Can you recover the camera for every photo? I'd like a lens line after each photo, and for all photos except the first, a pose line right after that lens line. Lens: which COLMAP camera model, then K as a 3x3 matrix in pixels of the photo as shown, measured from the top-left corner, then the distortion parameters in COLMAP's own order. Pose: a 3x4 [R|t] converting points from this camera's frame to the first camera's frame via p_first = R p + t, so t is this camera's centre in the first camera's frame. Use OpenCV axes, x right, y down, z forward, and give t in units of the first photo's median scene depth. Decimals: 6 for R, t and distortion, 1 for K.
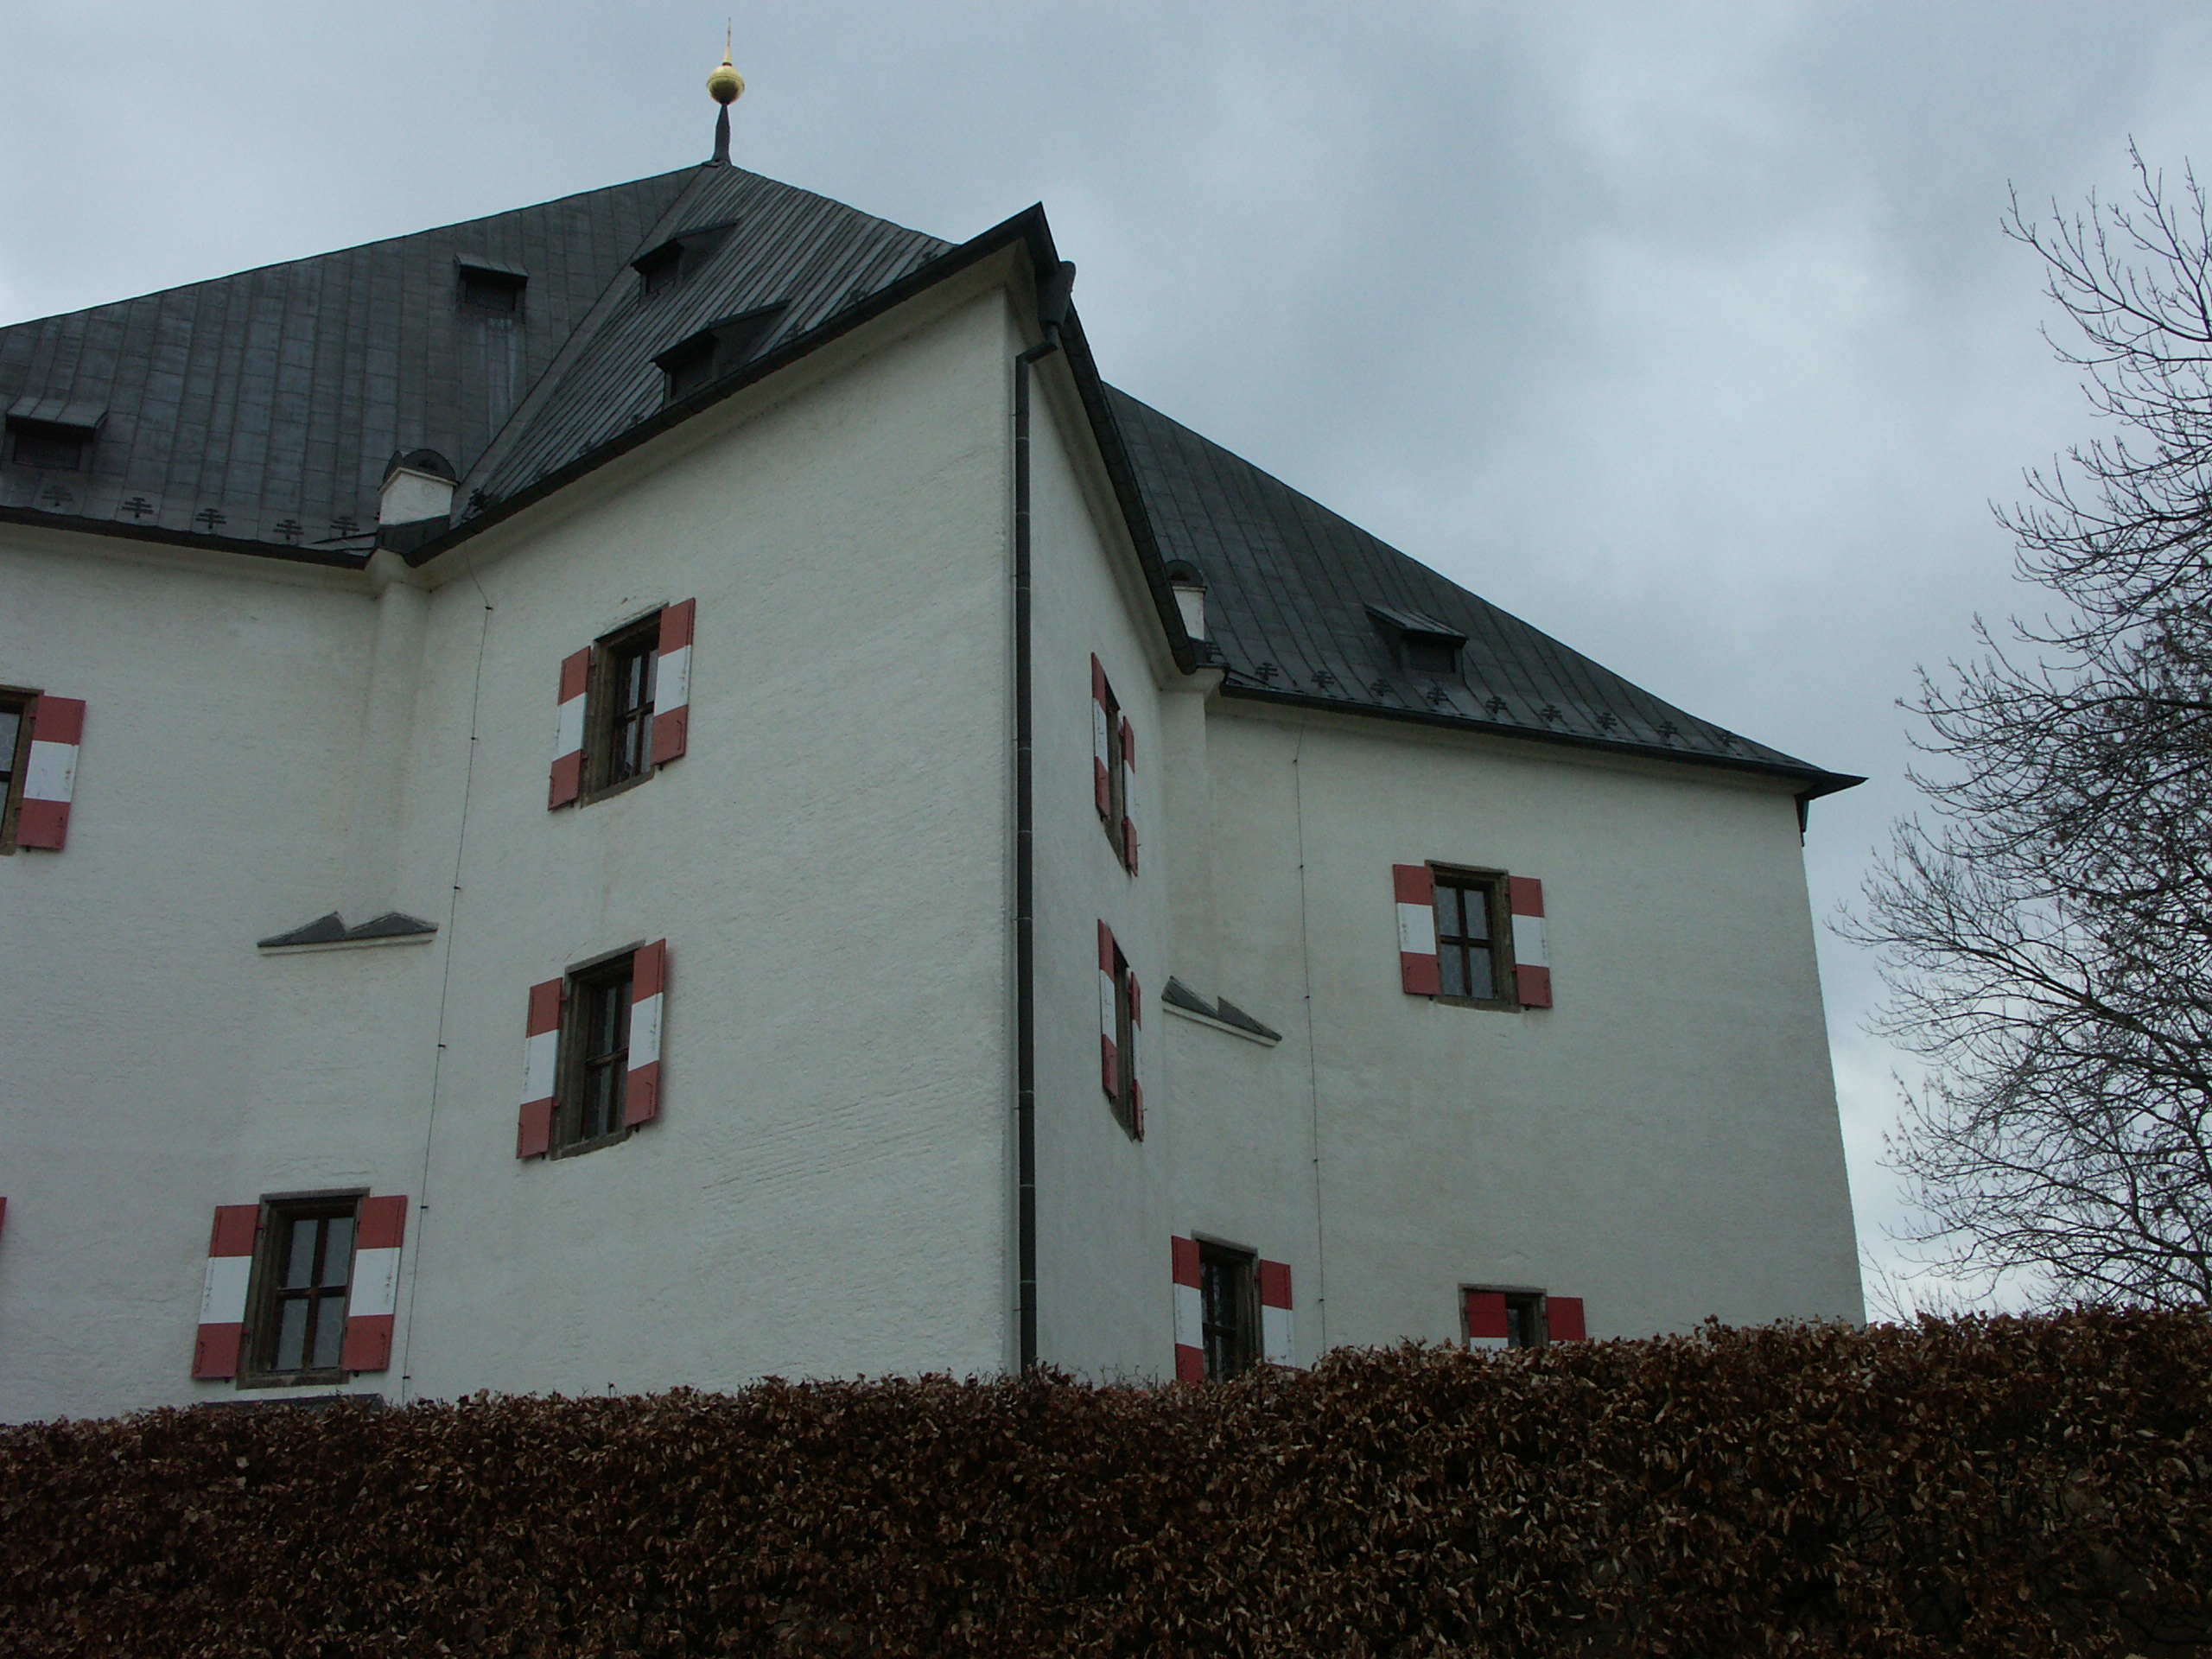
lens RADIAL K [[2535.6, 0, 1106.0], [0, 2535.6, 829.5], [0, 0, 1]] dist [0.001367, 0.012028]
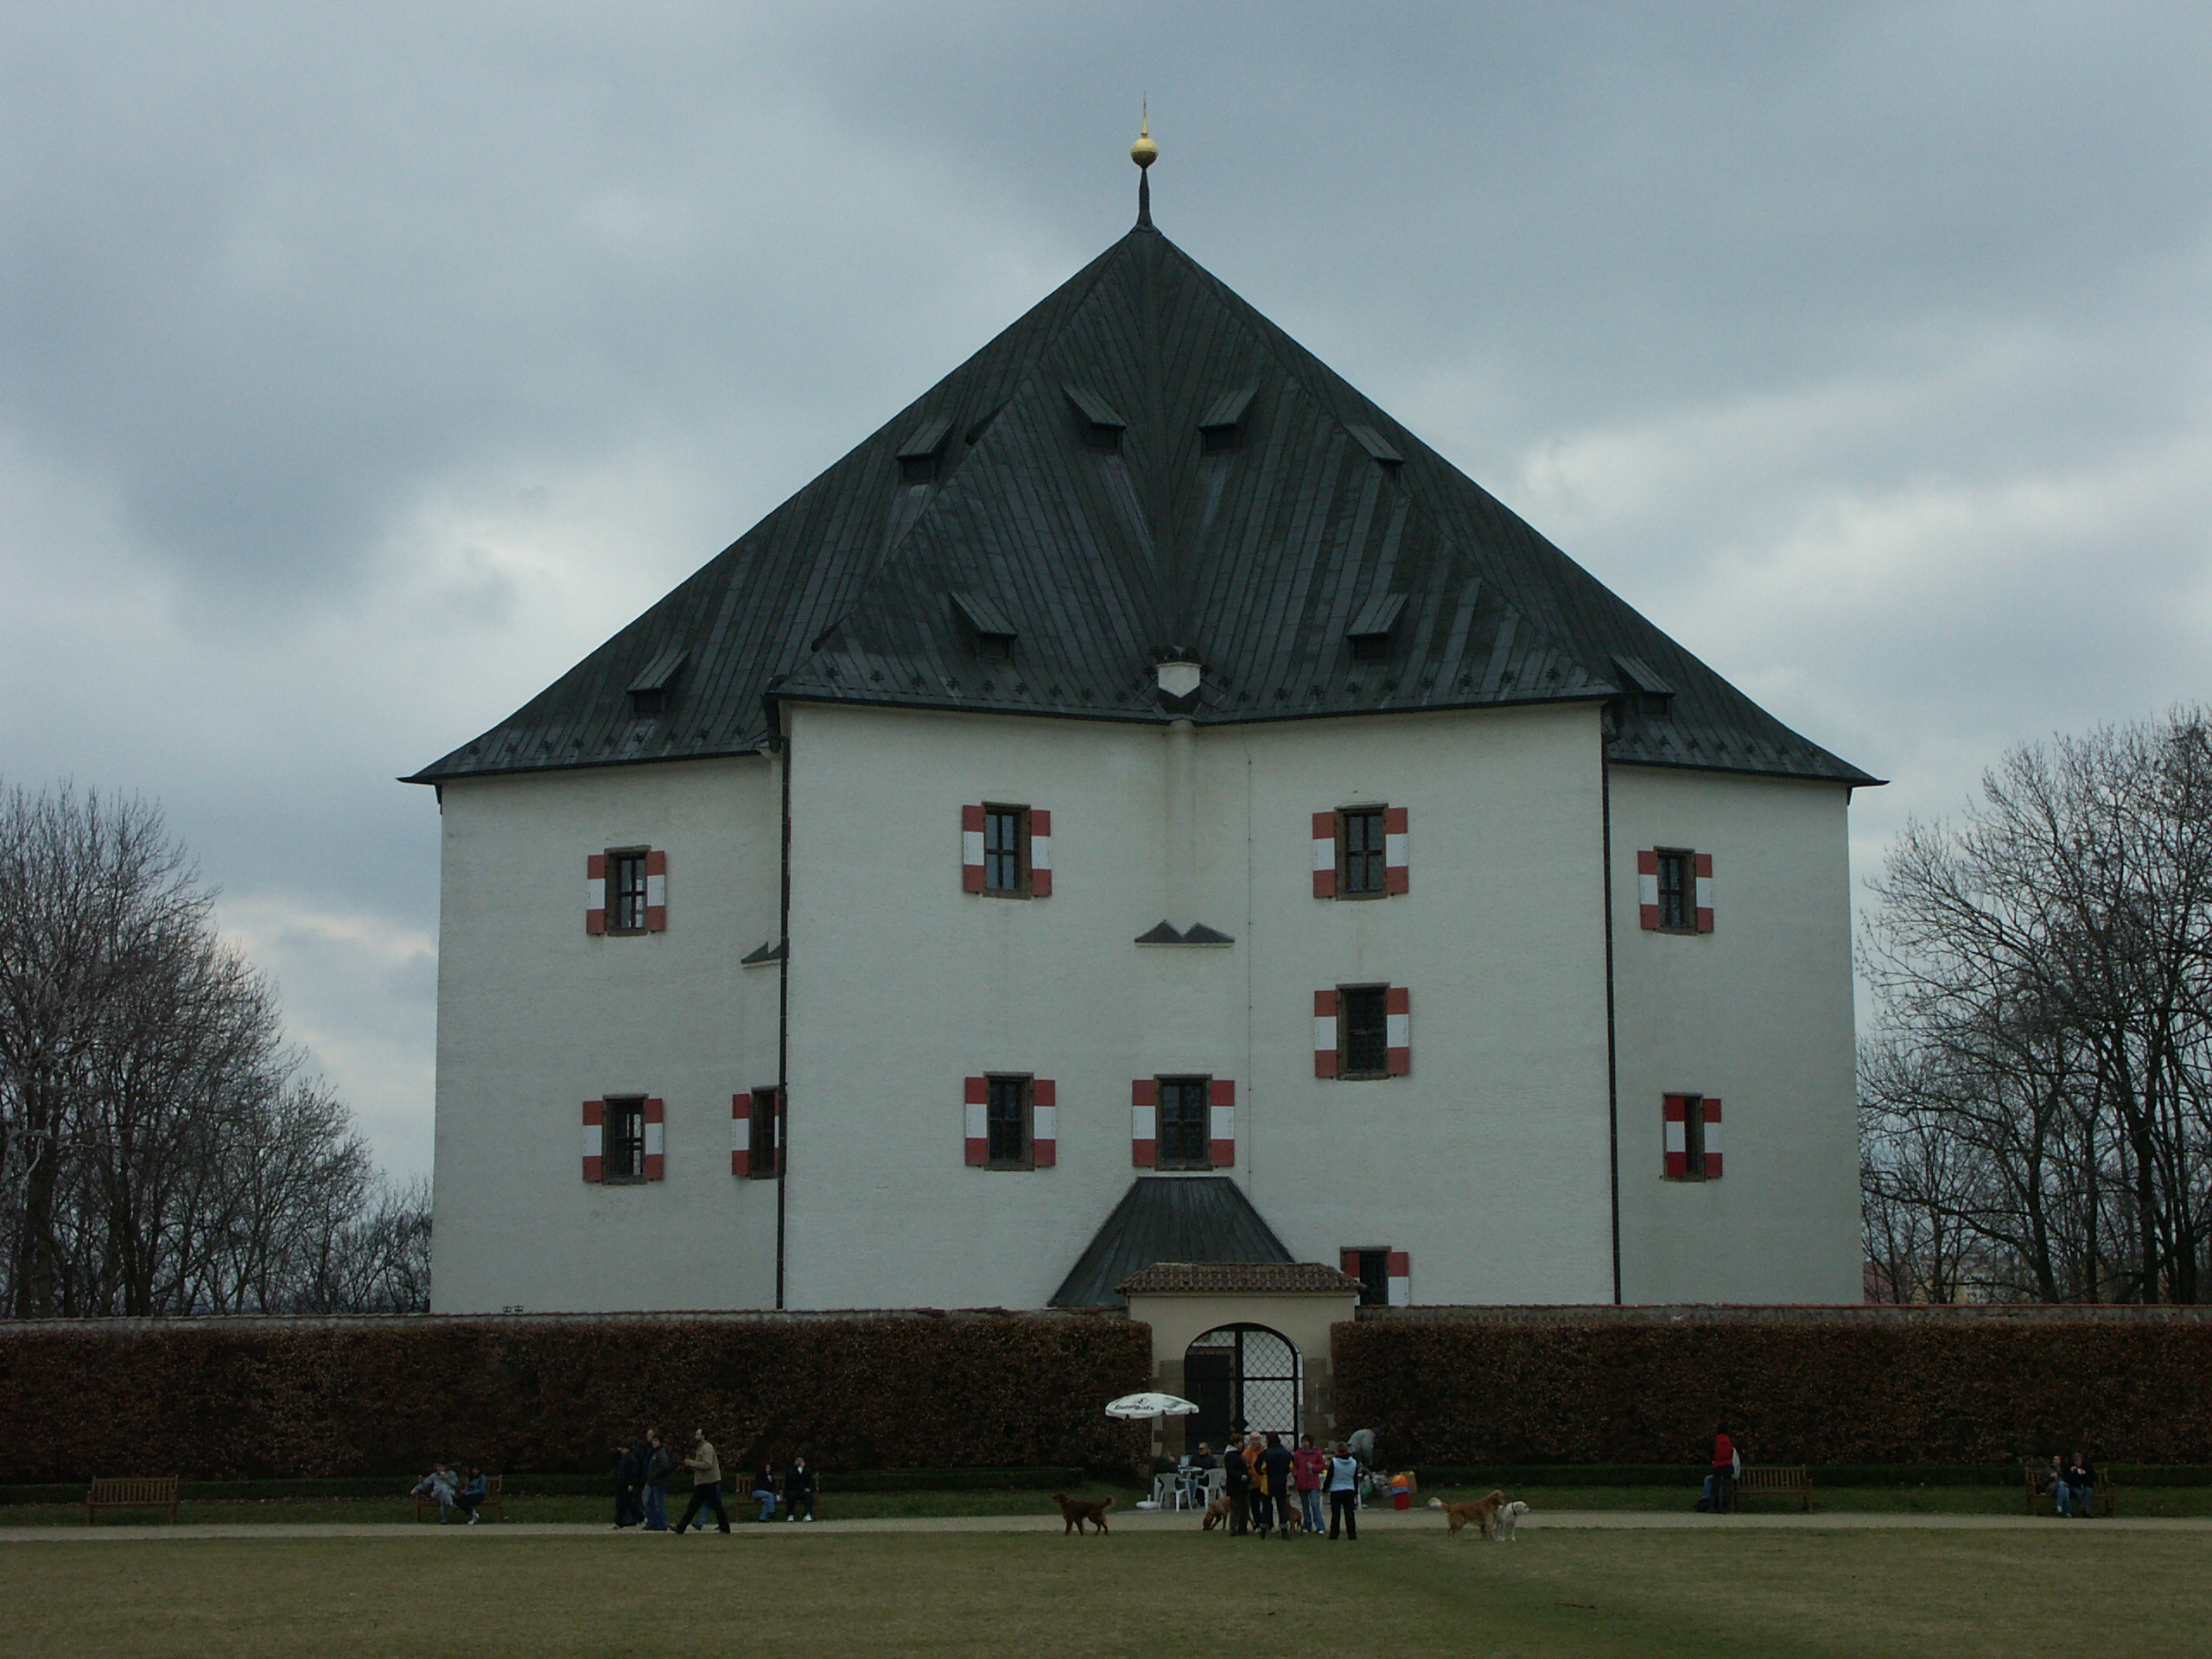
lens RADIAL K [[4491.5, 0, 1106.0], [0, 4491.5, 829.5], [0, 0, 1]] dist [0.058432, 0.592830]
pose [[0.971851, 0.034879, 0.233001, -1.159017], [-0.098771, 0.958191, 0.268541, -0.955259], [-0.213893, -0.283996, 0.934664, -2.175371]]
